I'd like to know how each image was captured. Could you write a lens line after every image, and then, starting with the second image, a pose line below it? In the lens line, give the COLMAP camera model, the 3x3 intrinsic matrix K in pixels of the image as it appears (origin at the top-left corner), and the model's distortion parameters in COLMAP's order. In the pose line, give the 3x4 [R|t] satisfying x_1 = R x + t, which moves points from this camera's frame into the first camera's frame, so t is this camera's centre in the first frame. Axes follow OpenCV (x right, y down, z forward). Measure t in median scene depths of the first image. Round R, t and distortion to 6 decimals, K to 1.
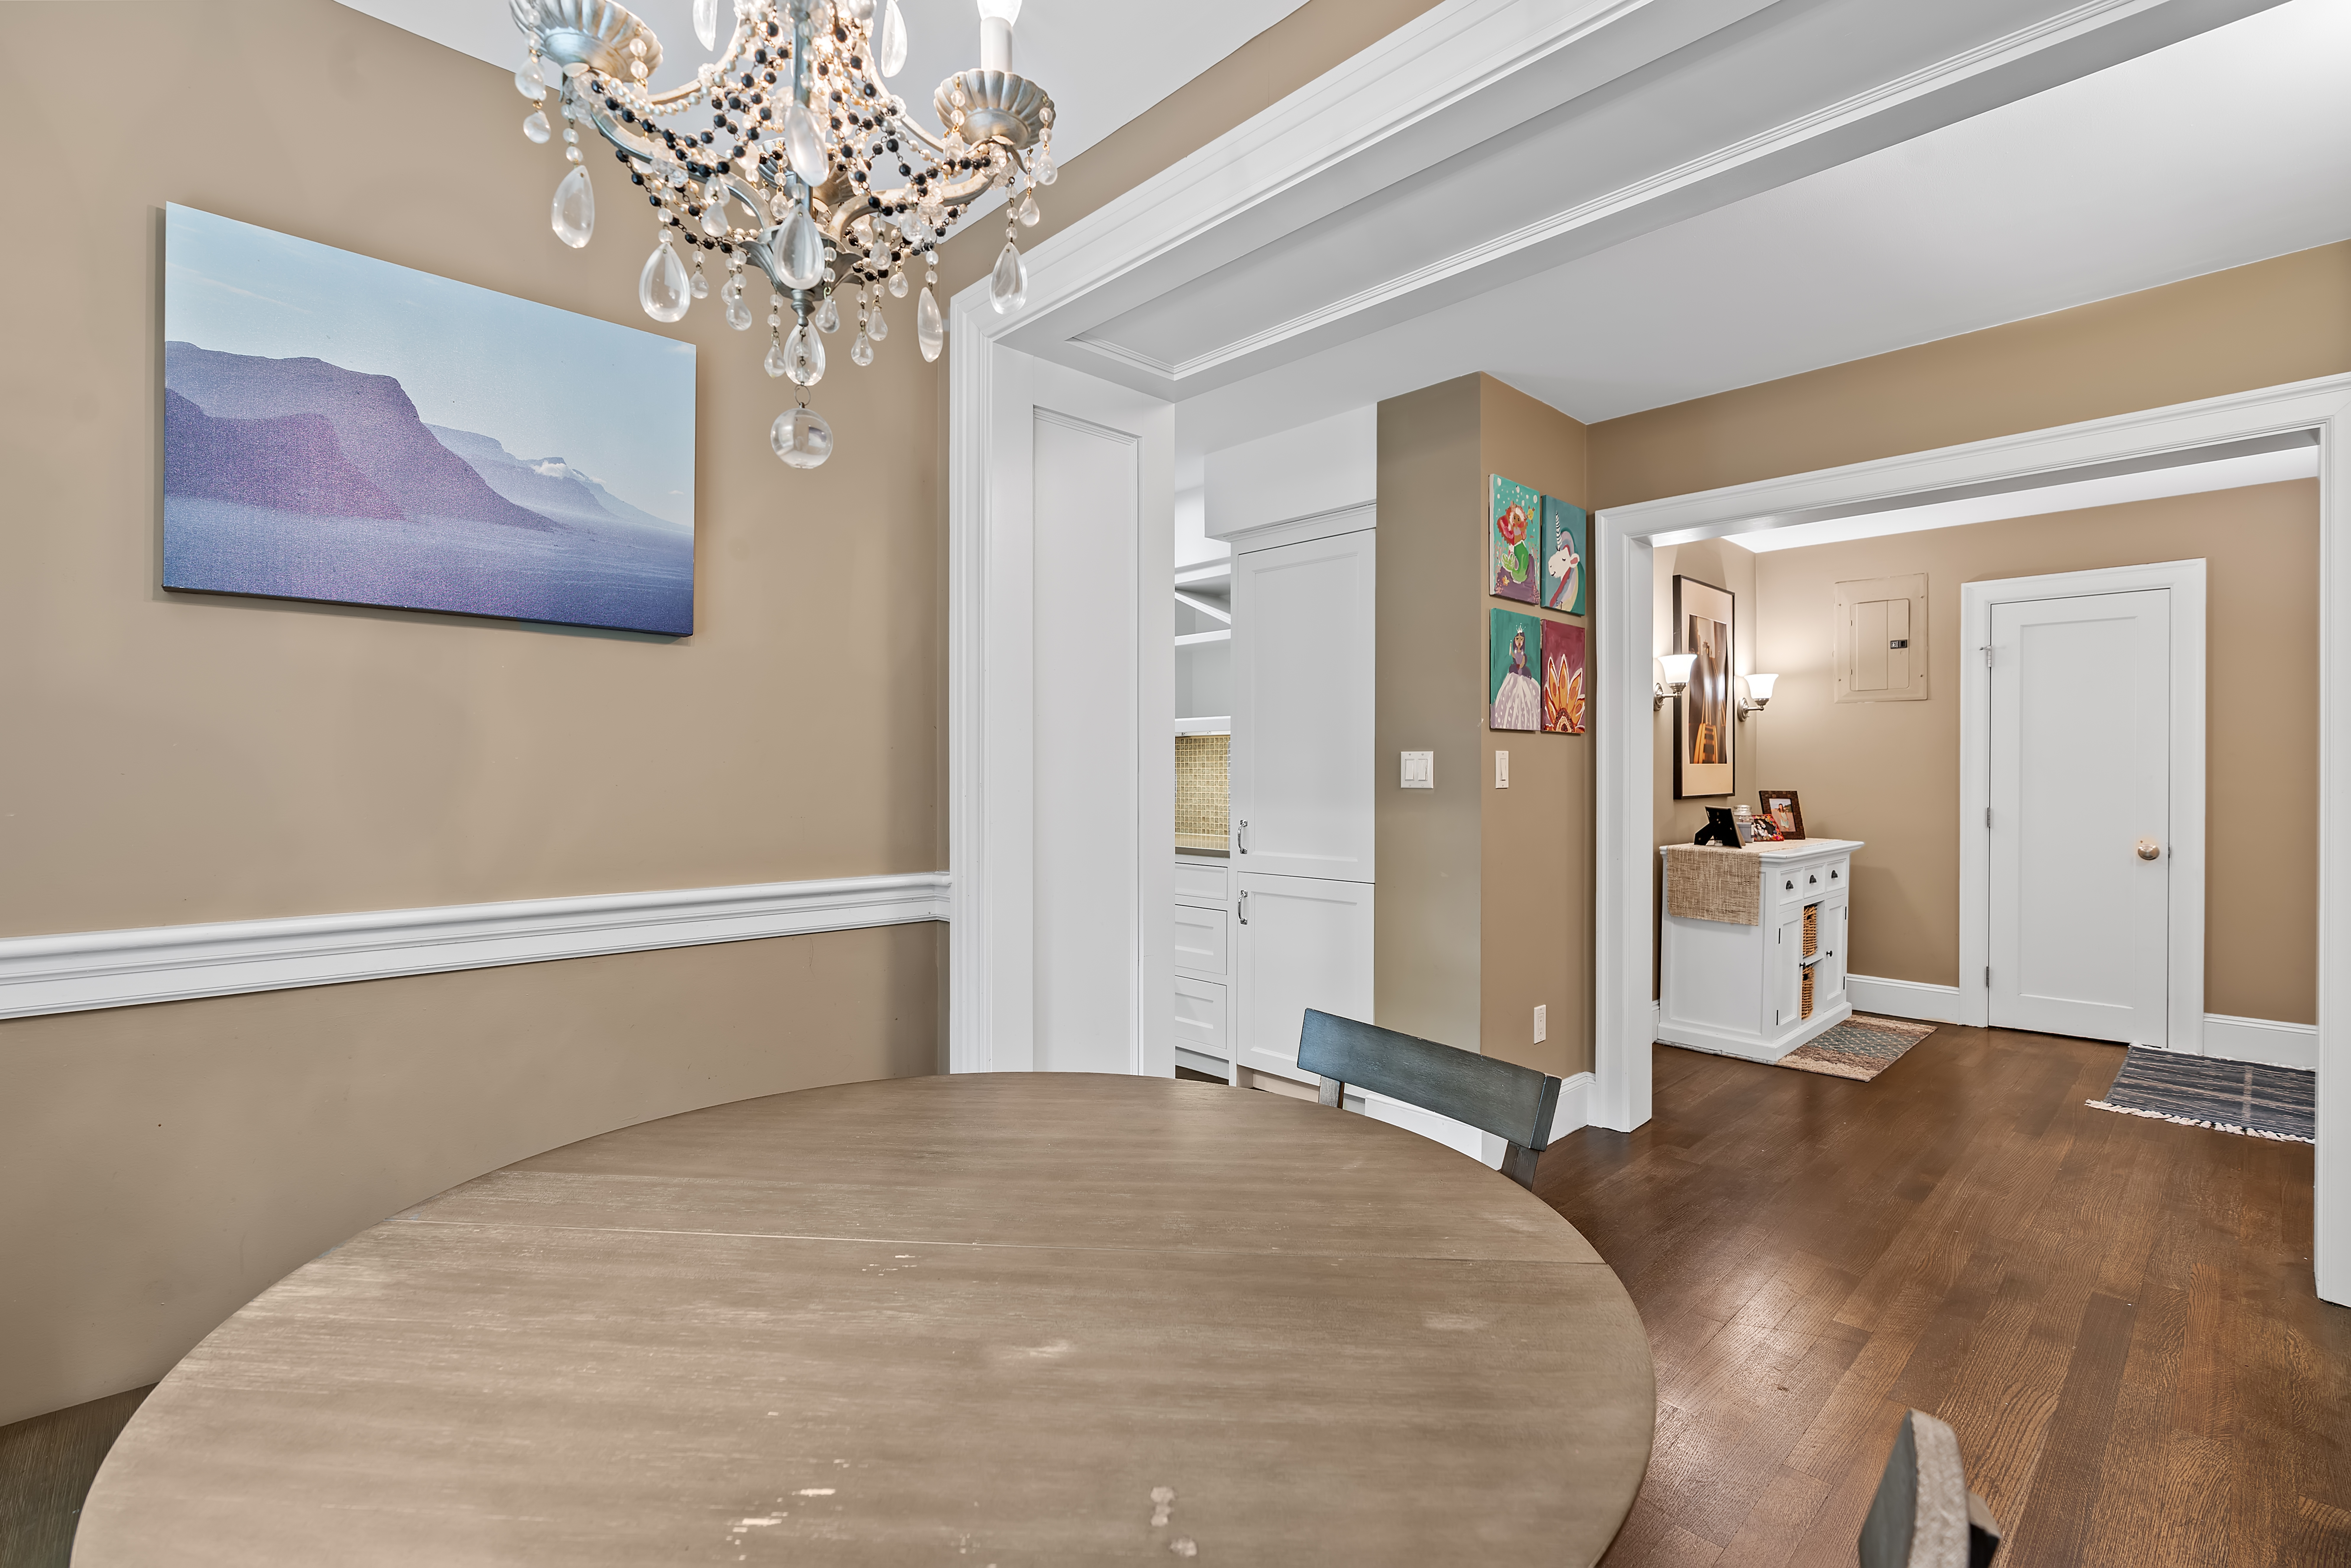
lens RADIAL K [[1052.1, 0, 1164.7], [0, 1052.1, 777.0], [0, 0, 1]] dist [-0.010477, 0.004186]
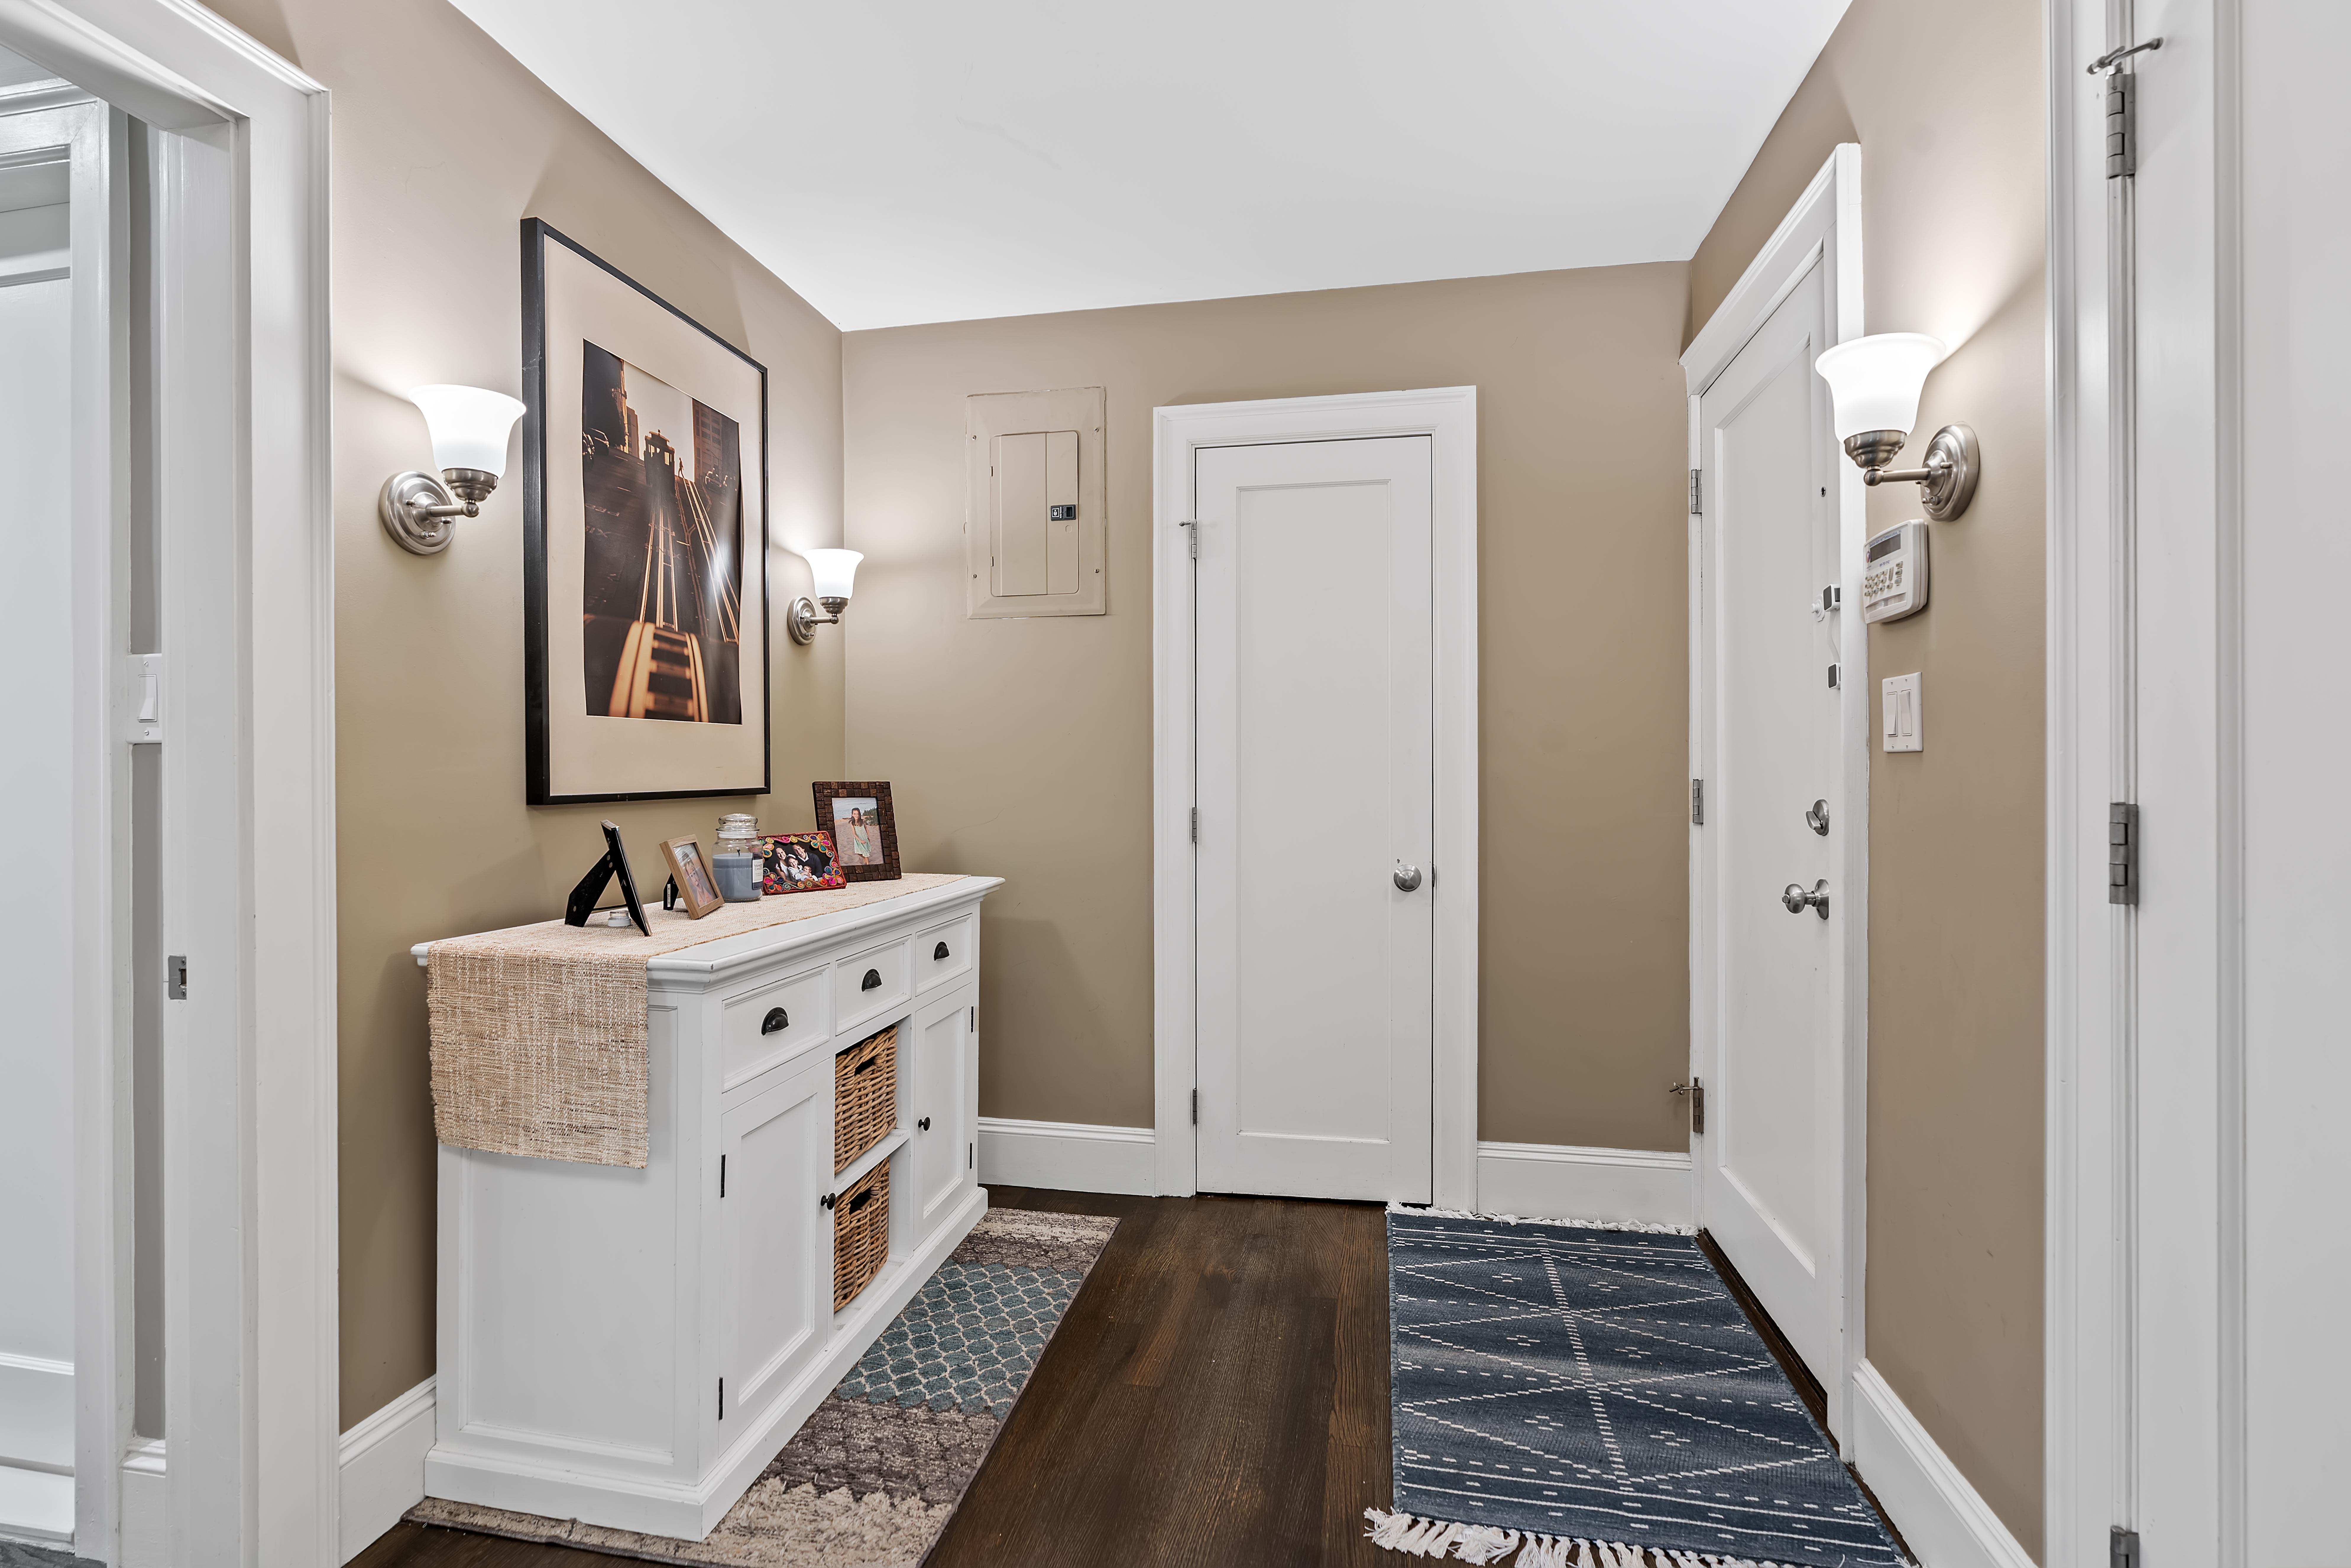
lens RADIAL K [[1052.1, 0, 1171.5], [0, 1052.1, 780.4], [0, 0, 1]] dist [-0.010477, 0.004186]
pose [[0.814223, -0.008556, 0.580489, 0.441898], [0.007021, 0.999963, 0.004891, 0.011760], [-0.580509, 0.000093, 0.814254, 0.537871]]
